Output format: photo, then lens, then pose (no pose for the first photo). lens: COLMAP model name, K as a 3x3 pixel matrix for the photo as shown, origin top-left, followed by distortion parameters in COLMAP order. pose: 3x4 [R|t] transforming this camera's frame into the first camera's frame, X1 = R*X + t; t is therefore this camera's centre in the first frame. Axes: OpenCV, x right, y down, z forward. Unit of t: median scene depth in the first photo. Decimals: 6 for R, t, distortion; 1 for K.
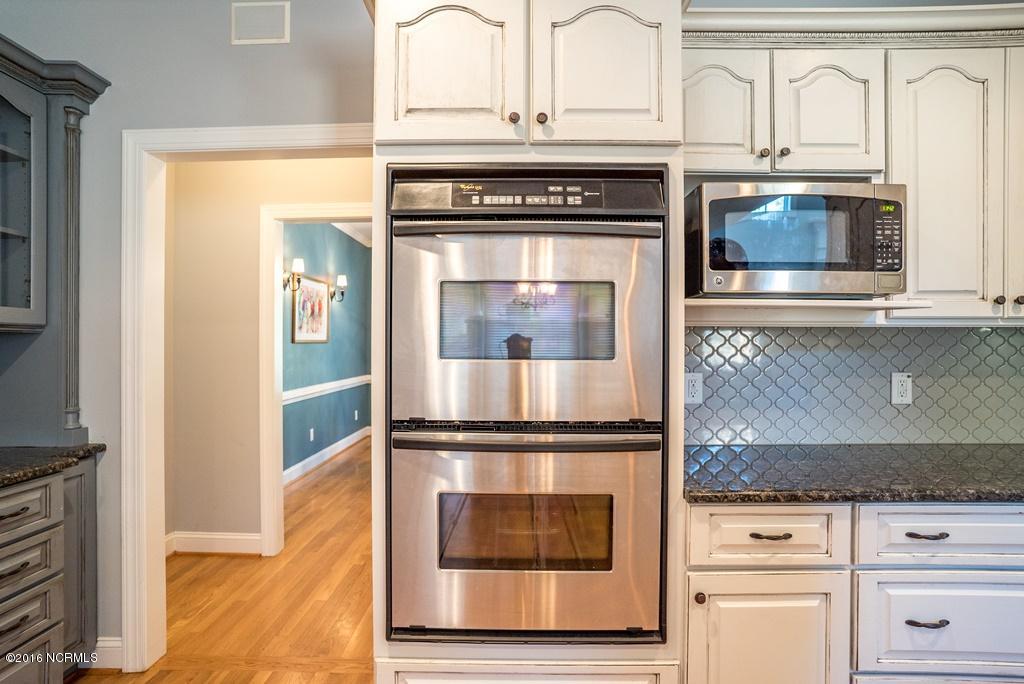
lens RADIAL K [[530.3, 0, 506.6], [0, 530.3, 342.4], [0, 0, 1]] dist [-0.051047, 0.019606]
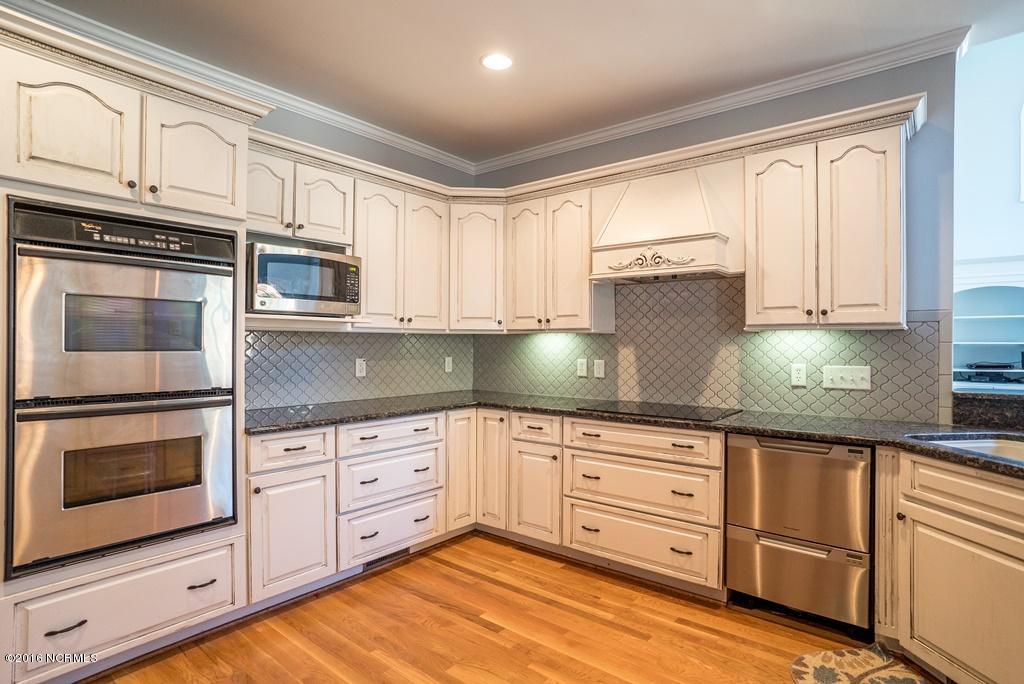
lens RADIAL K [[530.3, 0, 513.3], [0, 530.3, 338.7], [0, 0, 1]] dist [-0.051047, 0.019606]
pose [[0.611697, 0.006315, 0.791067, -0.457507], [-0.002483, 0.999979, -0.006063, 0.002806], [-0.791088, 0.001745, 0.611700, -0.687425]]
